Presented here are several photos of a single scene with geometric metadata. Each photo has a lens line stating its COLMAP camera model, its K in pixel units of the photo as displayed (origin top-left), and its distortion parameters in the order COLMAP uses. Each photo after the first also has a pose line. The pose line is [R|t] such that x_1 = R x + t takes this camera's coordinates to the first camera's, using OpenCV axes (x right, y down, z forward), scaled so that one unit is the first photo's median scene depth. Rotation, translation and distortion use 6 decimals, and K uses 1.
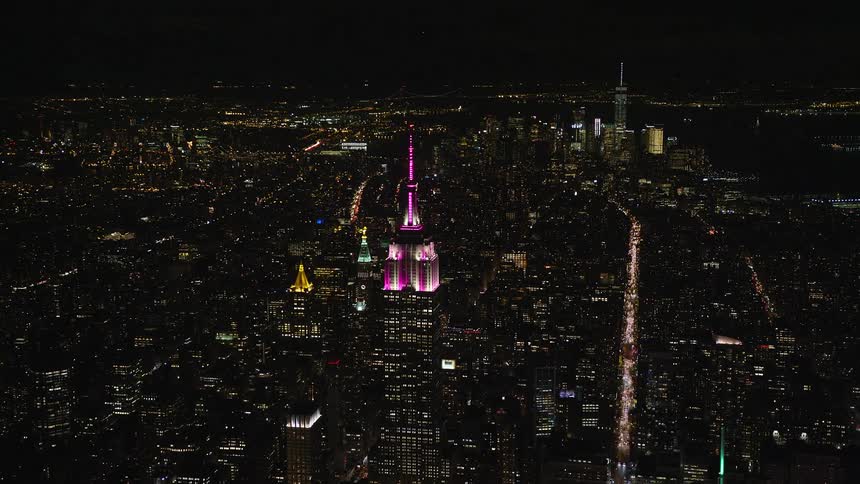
lens RADIAL K [[1054.7, 0, 425.2], [0, 1054.7, 239.8], [0, 0, 1]] dist [0.119280, 0.049955]
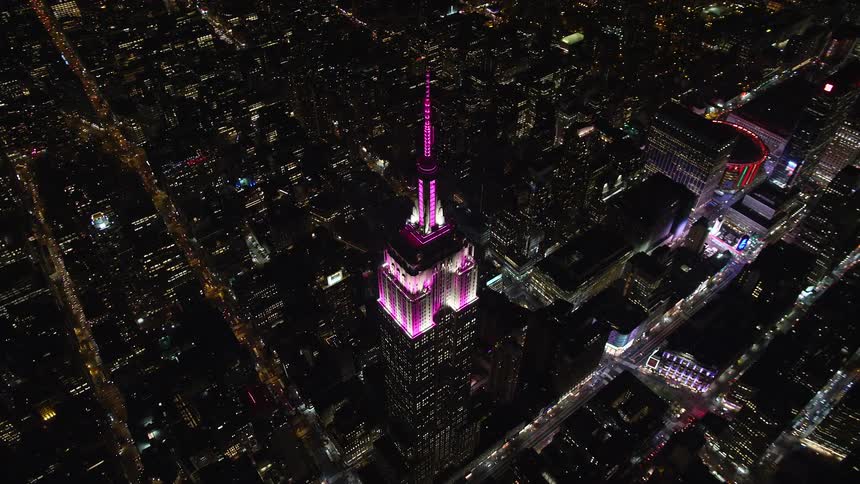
lens RADIAL K [[573.2, 0, 430.0], [0, 573.2, 242.0], [0, 0, 1]] dist [-0.045657, 0.000616]
pose [[0.660584, -0.523767, 0.537863, -0.113913], [0.121814, 0.781716, 0.611622, -0.121186], [-0.740803, -0.338508, 0.580192, 0.538420]]
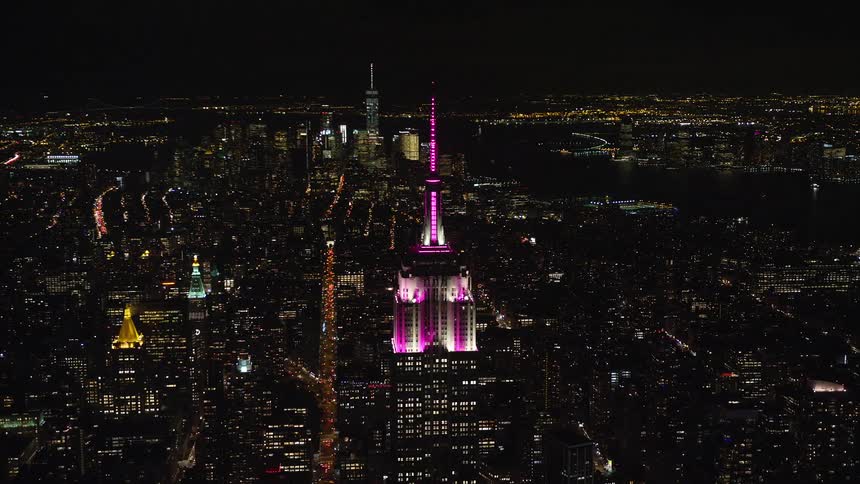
lens RADIAL K [[1054.7, 0, 425.2], [0, 1054.7, 239.8], [0, 0, 1]] dist [0.119280, 0.049955]
pose [[0.959271, -0.042359, 0.279293, -0.123548], [0.046071, 0.998915, -0.006737, -0.008377], [-0.278705, 0.019330, 0.960182, 0.267420]]
